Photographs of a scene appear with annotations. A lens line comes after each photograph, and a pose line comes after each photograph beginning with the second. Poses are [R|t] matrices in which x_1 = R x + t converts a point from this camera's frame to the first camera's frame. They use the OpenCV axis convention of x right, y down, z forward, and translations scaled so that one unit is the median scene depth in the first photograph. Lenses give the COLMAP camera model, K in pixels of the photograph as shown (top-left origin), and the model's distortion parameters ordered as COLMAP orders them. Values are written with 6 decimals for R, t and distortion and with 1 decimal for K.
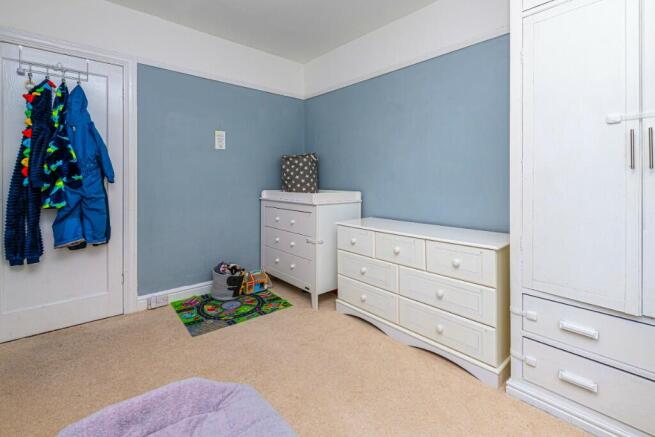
lens RADIAL K [[300.9, 0, 327.6], [0, 300.9, 179.6], [0, 0, 1]] dist [-0.000232, -0.000104]
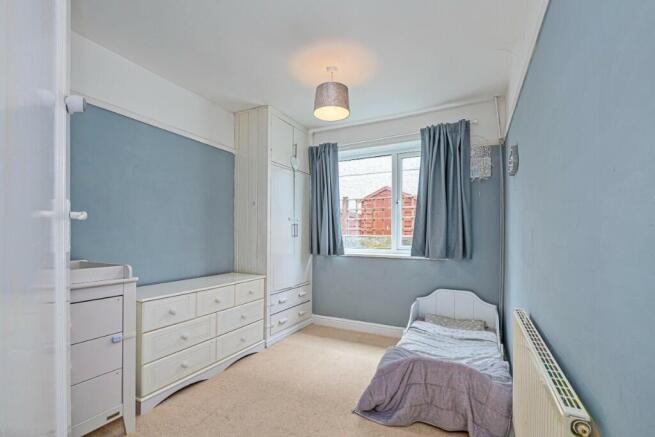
lens RADIAL K [[293.1, 0, 327.3], [0, 293.1, 236.5], [0, 0, 1]] dist [-0.000753, -0.000156]
pose [[-0.372828, -0.003019, 0.927896, -0.989872], [-0.005508, 0.999984, 0.001040, -0.023485], [-0.927884, -0.004723, -0.372839, 0.998516]]
